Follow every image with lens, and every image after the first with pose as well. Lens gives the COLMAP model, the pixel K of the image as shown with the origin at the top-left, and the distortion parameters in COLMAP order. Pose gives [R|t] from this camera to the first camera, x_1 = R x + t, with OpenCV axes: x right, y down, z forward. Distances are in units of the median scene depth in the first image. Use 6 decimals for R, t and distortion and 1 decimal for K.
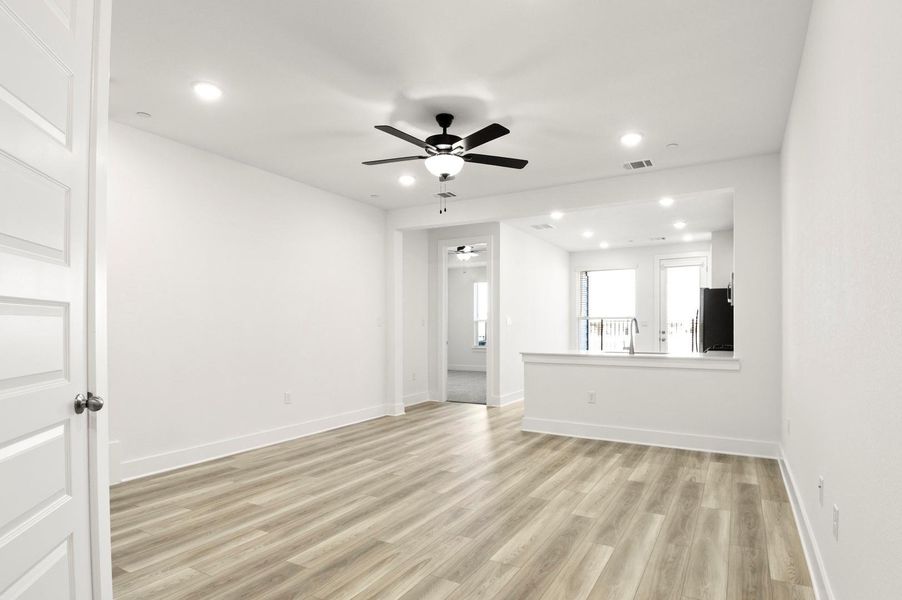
lens RADIAL K [[482.3, 0, 470.9], [0, 482.3, 313.4], [0, 0, 1]] dist [0.017325, -0.030752]
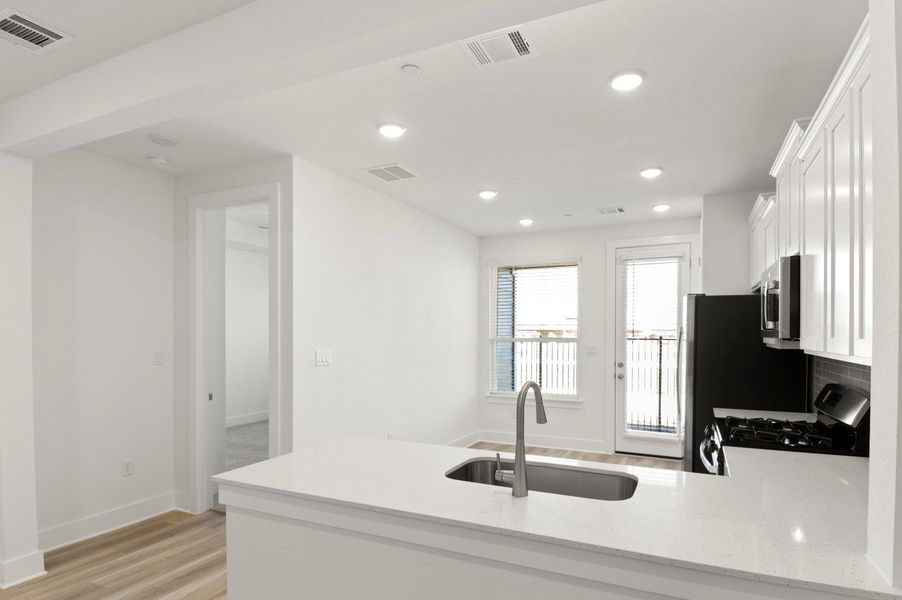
lens RADIAL K [[482.3, 0, 463.4], [0, 482.3, 335.4], [0, 0, 1]] dist [0.017325, -0.030752]
pose [[0.998008, -0.000054, 0.063080, 0.191685], [-0.001991, 0.999475, 0.032349, -0.023284], [-0.063049, -0.032411, 0.997484, 0.476927]]
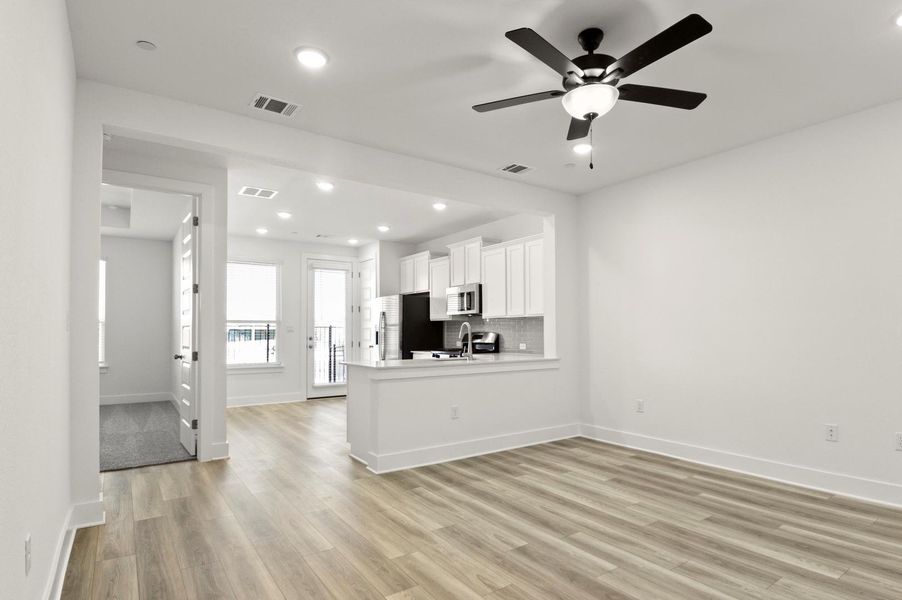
lens RADIAL K [[482.3, 0, 469.2], [0, 482.3, 325.7], [0, 0, 1]] dist [0.017325, -0.030752]
pose [[0.427811, 0.011241, 0.903798, -0.364786], [-0.022049, 0.999755, -0.001997, 0.011967], [-0.903599, -0.019073, 0.427954, 0.413918]]
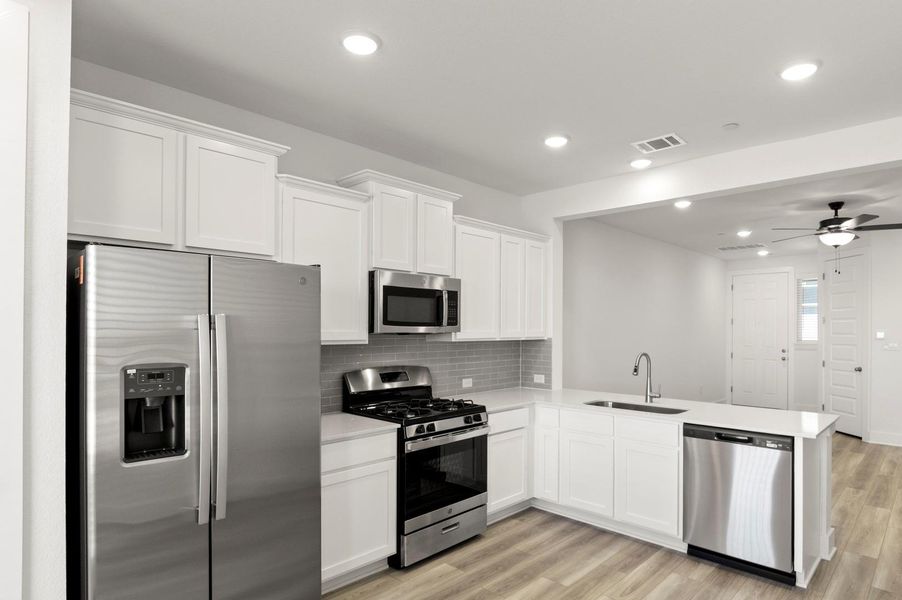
lens RADIAL K [[497.4, 0, 481.2], [0, 497.4, 324.4], [0, 0, 1]] dist [-0.011051, -0.001303]
pose [[-0.971604, -0.004706, 0.236564, 0.279718], [-0.013429, 0.999287, -0.035275, -0.003003], [-0.236230, -0.037450, -0.970975, 1.239130]]
